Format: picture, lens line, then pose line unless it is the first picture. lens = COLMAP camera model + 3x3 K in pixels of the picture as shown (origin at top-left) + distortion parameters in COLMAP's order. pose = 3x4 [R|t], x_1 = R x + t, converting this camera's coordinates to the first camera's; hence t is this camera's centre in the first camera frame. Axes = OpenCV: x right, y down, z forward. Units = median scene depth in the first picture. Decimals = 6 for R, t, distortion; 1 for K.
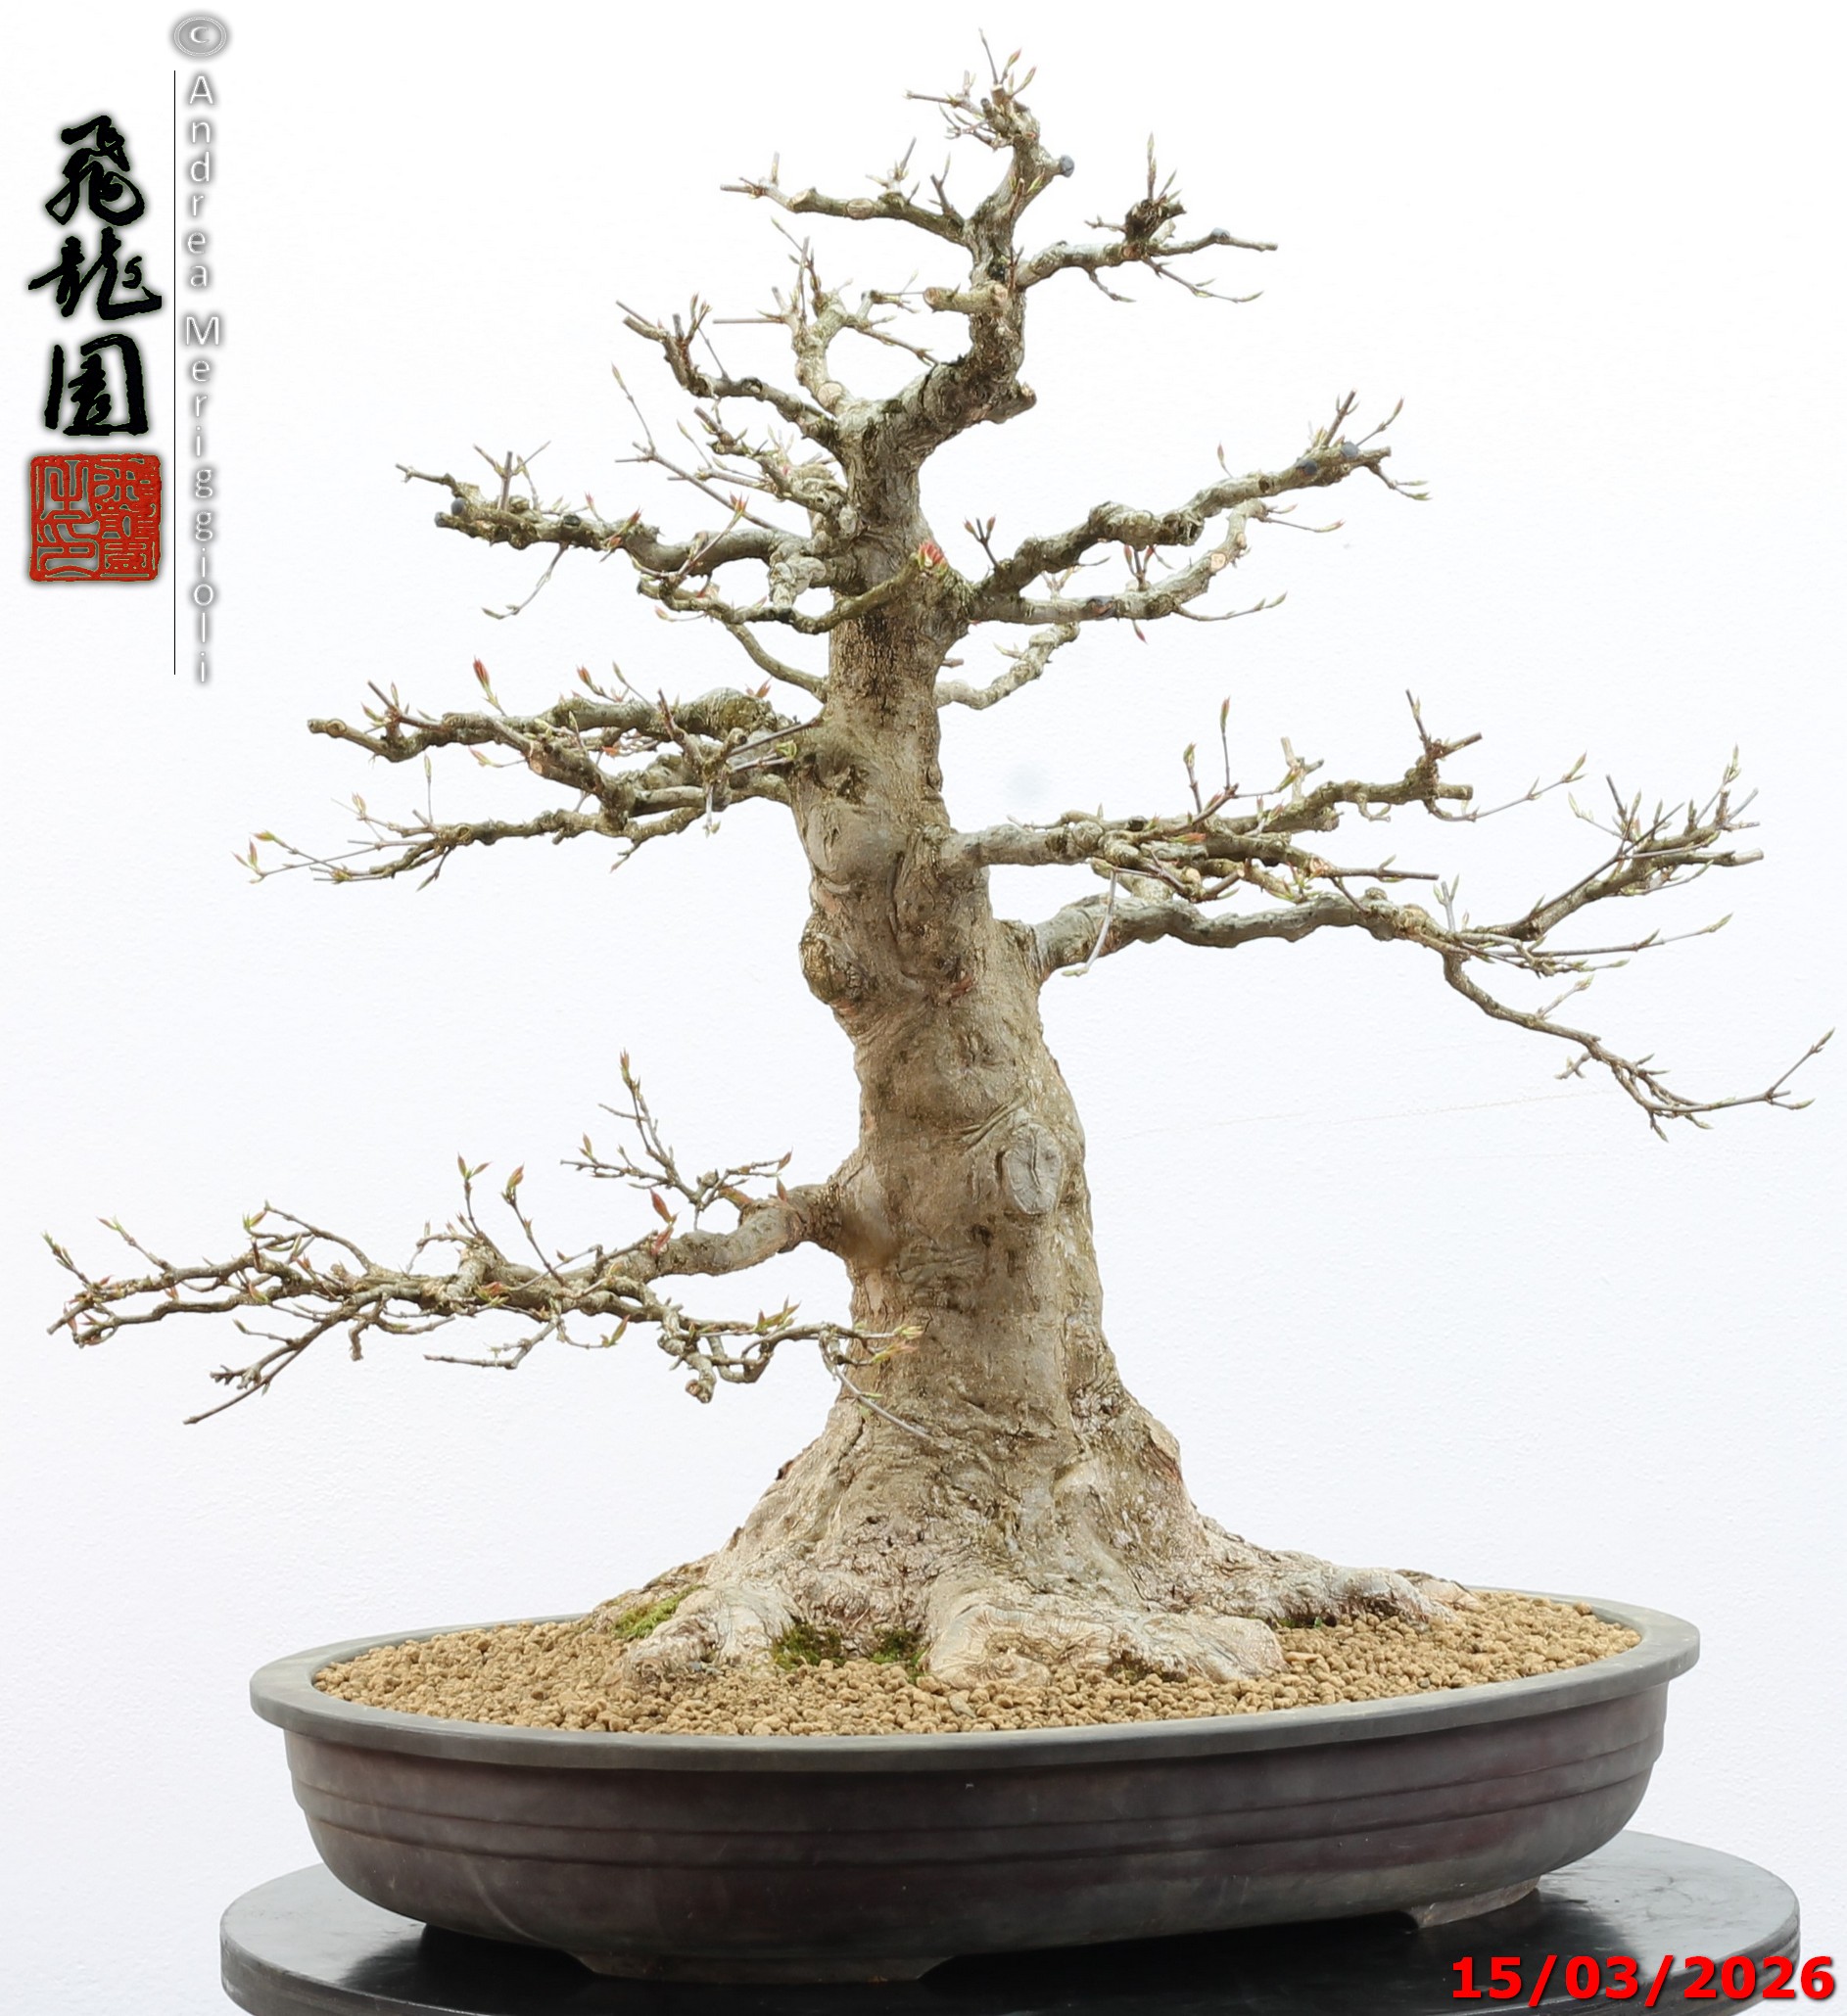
lens RADIAL K [[7972.6, 0, 923.5], [0, 7972.6, 1008.0], [0, 0, 1]] dist [-0.134453, -2.943146]
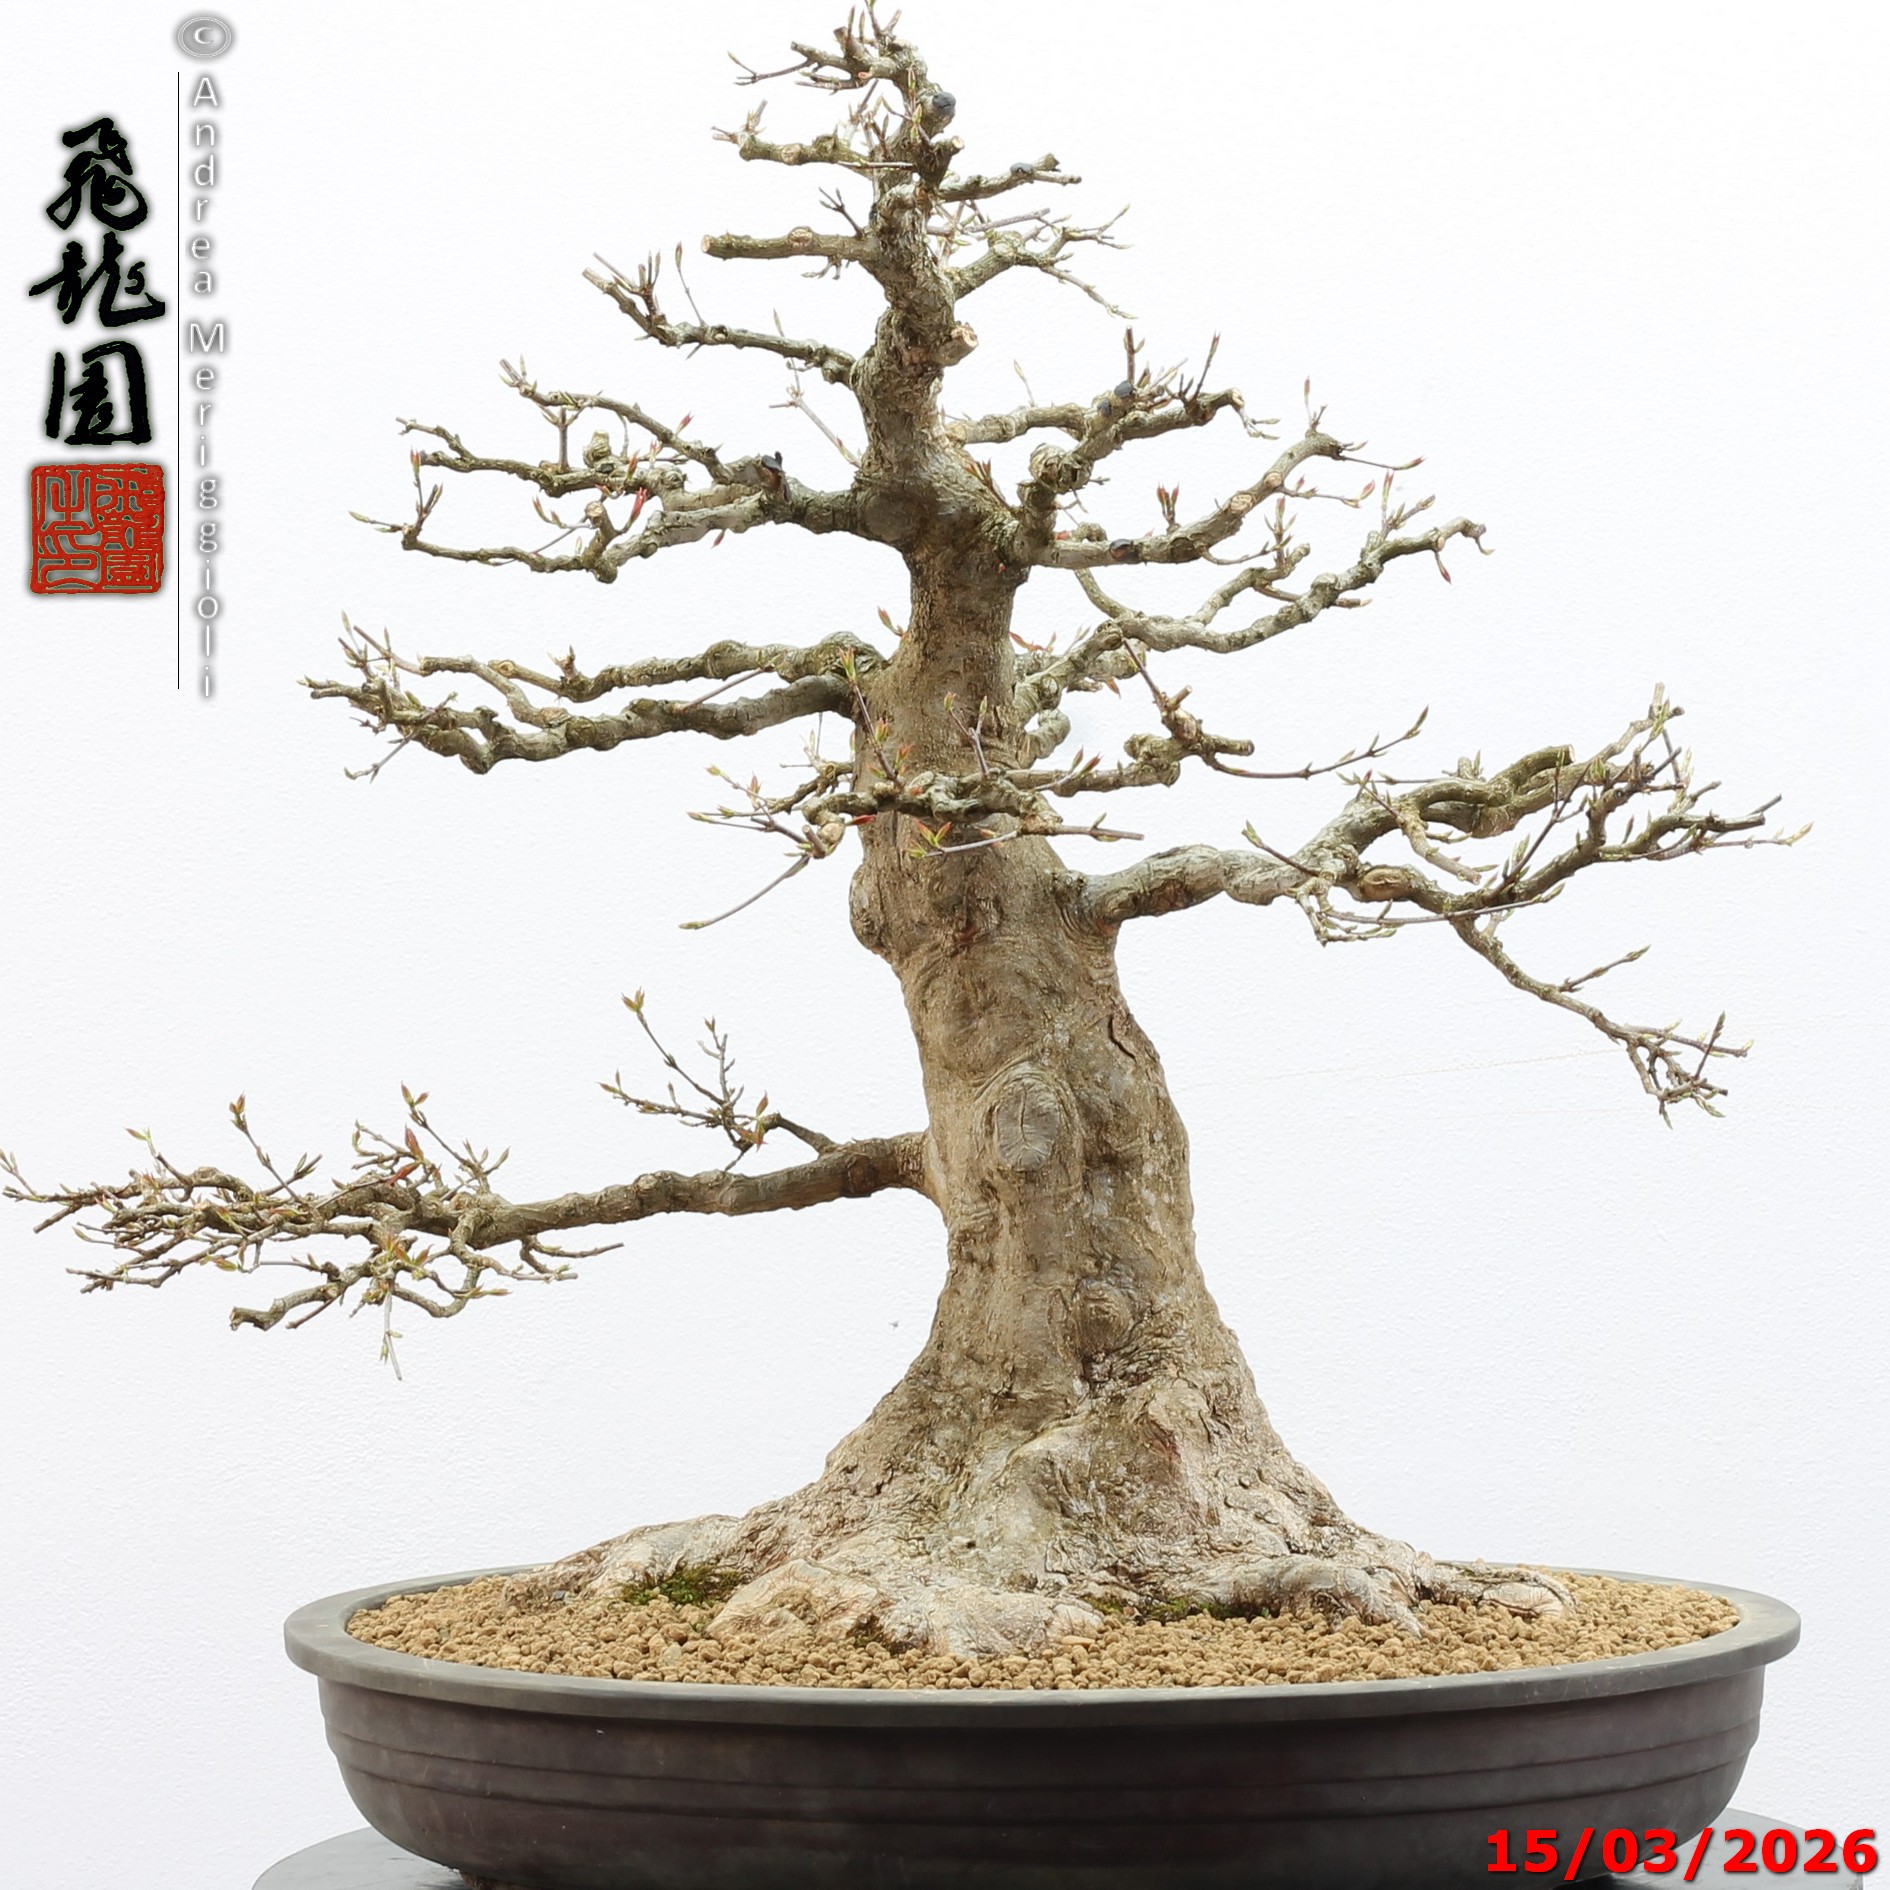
lens RADIAL K [[8200.5, 0, 945.0], [0, 8200.5, 945.0], [0, 0, 1]] dist [-0.165118, -0.164332]
pose [[0.742846, 0.031113, -0.668739, 0.682366], [-0.025131, 0.999511, 0.018585, -0.020482], [0.668991, 0.003000, 0.743265, 0.245654]]
